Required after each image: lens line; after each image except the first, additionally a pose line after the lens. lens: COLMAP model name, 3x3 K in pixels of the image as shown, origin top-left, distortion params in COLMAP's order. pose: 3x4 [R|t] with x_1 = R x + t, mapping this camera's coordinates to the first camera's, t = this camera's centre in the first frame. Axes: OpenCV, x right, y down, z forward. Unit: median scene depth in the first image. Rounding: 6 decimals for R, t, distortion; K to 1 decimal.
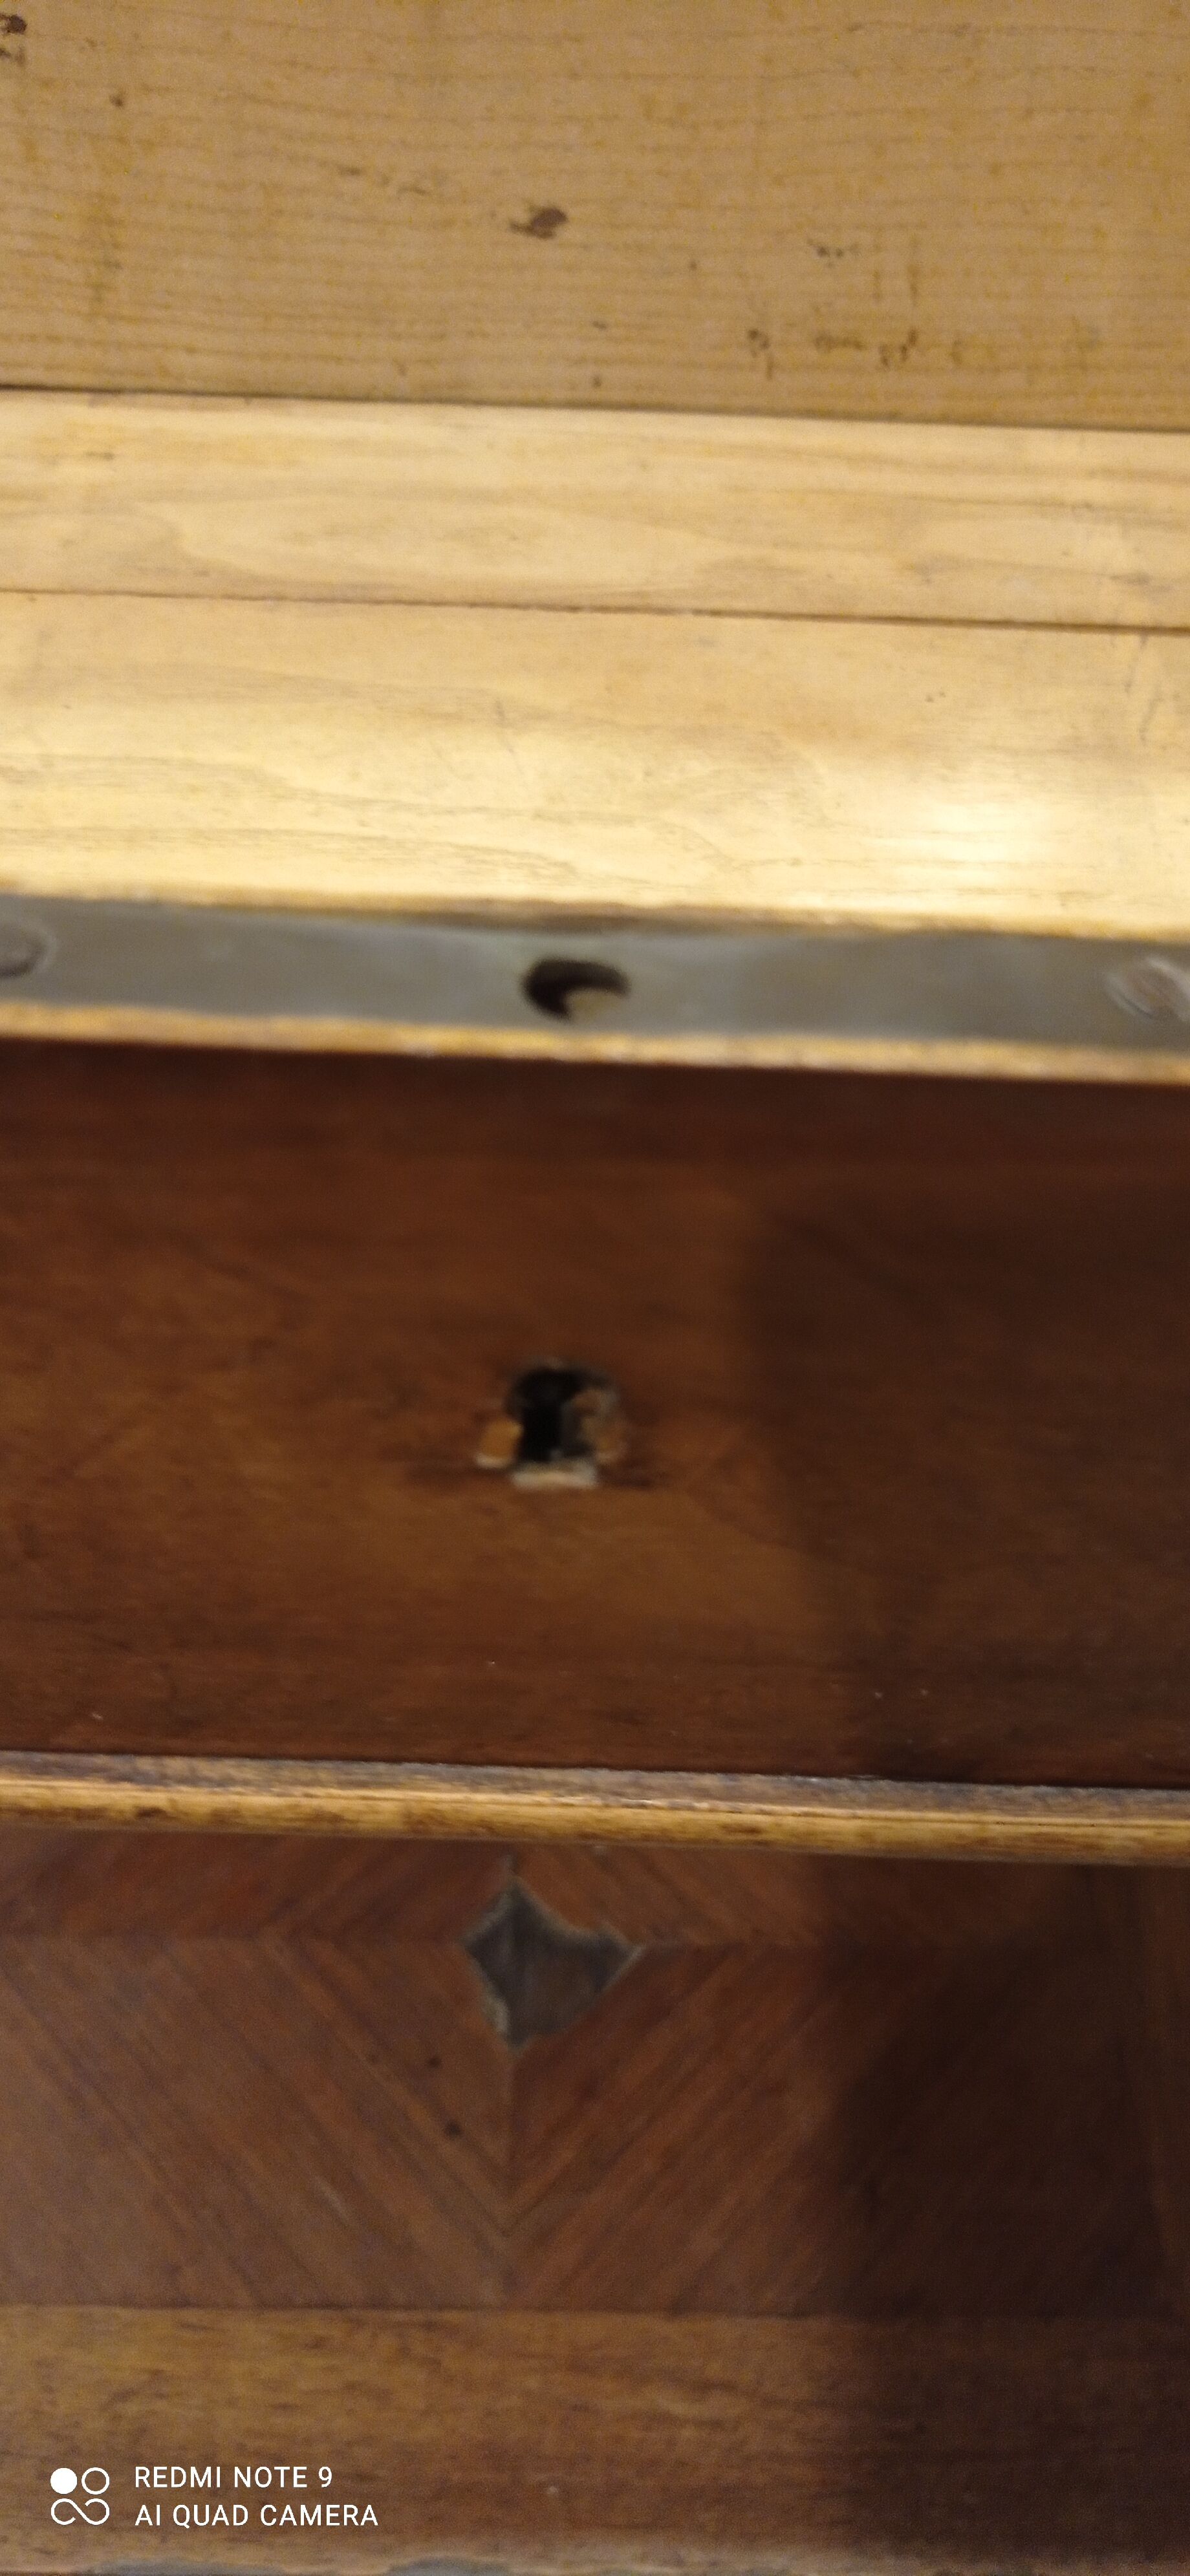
lens RADIAL K [[1970.0, 0, 590.8], [0, 1970.0, 1282.2], [0, 0, 1]] dist [-0.006374, -0.002494]
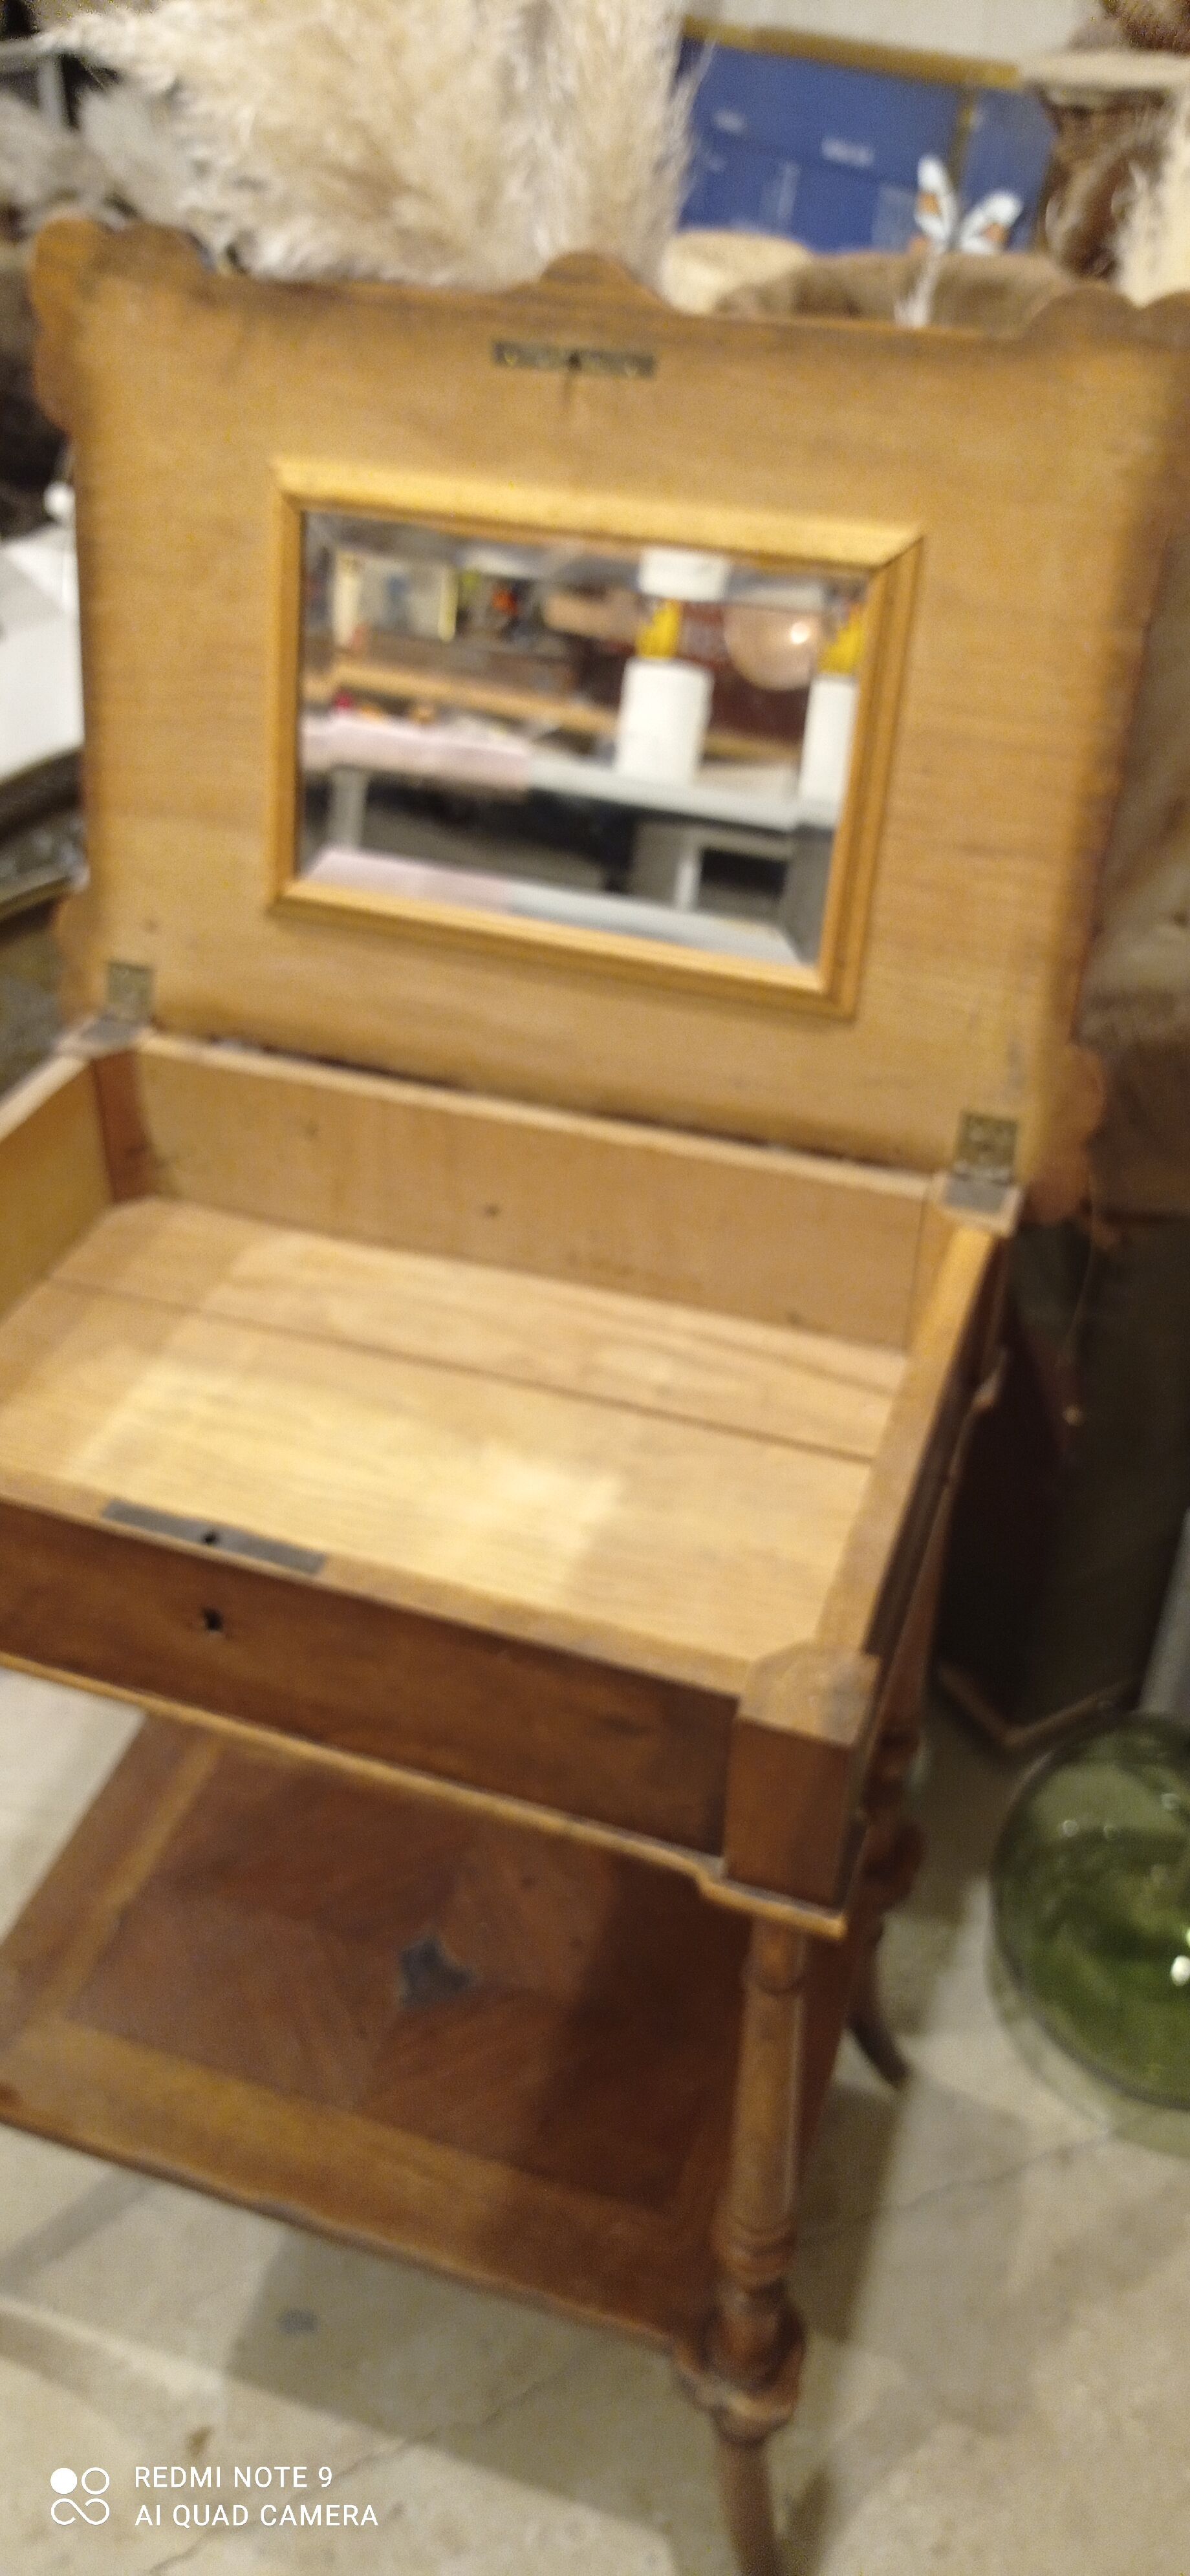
lens RADIAL K [[2001.9, 0, 665.1], [0, 2001.9, 1281.4], [0, 0, 1]] dist [0.032285, -0.001471]
pose [[0.955510, 0.165299, -0.244290, 0.640219], [-0.204911, 0.967729, -0.146668, -0.074083], [0.212162, 0.190200, 0.958546, -1.109151]]
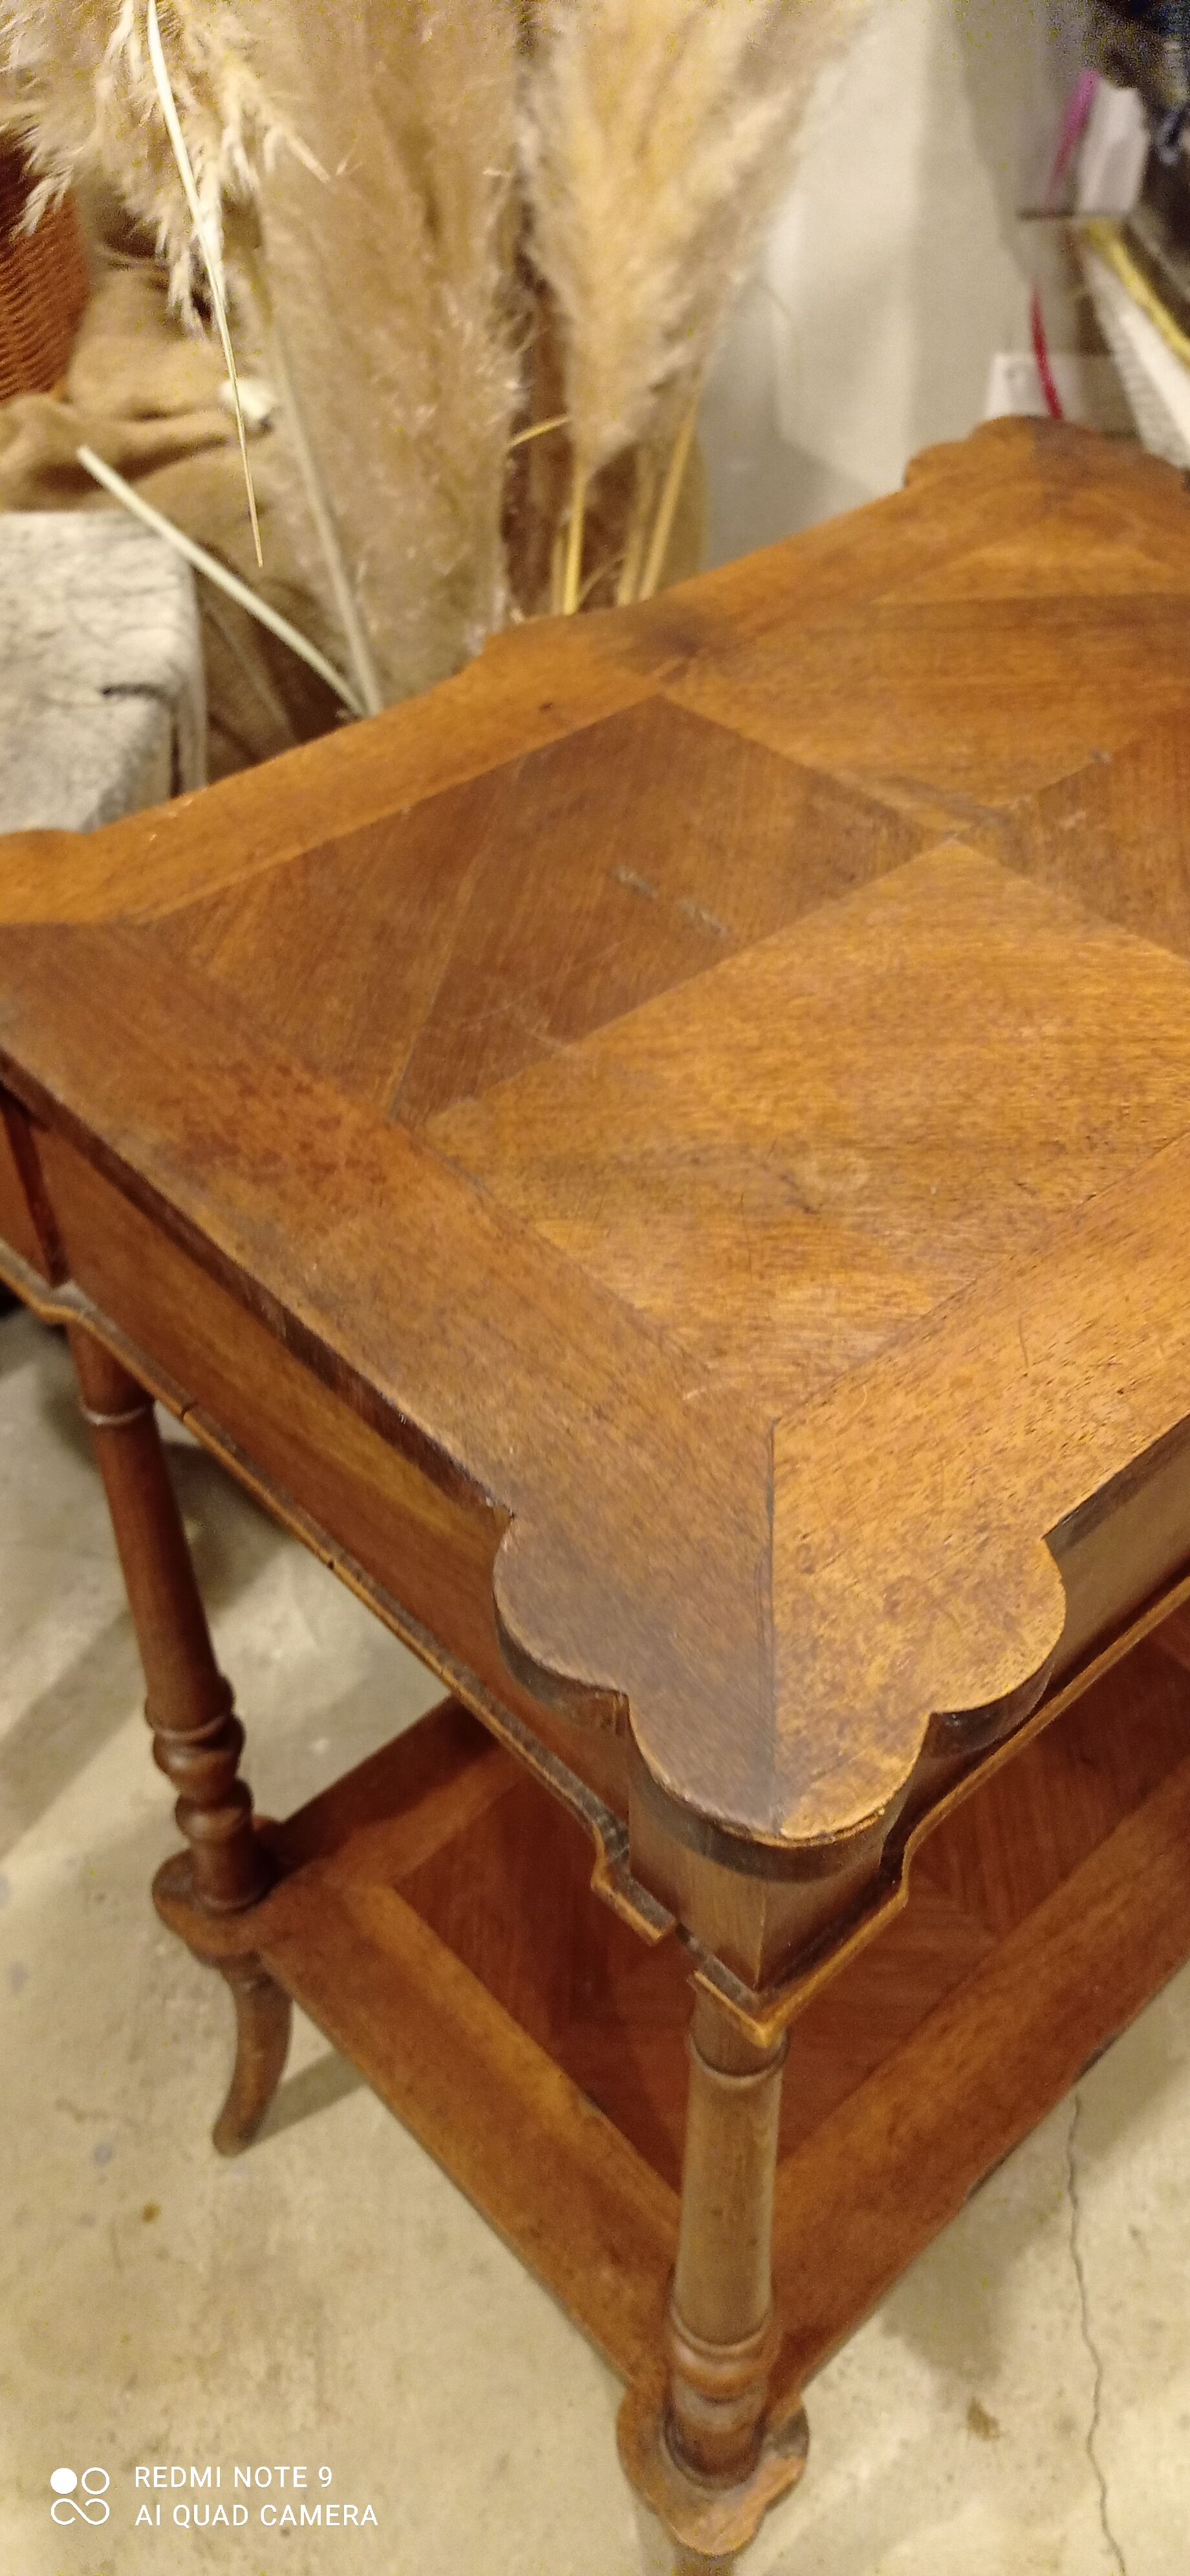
lens RADIAL K [[1948.0, 0, 593.6], [0, 1948.0, 1272.0], [0, 0, 1]] dist [-0.005353, 0.003422]
pose [[0.736068, -0.505692, 0.449978, -0.761450], [0.524508, 0.846300, 0.093102, -0.291862], [-0.427897, 0.167488, 0.888173, -0.410282]]
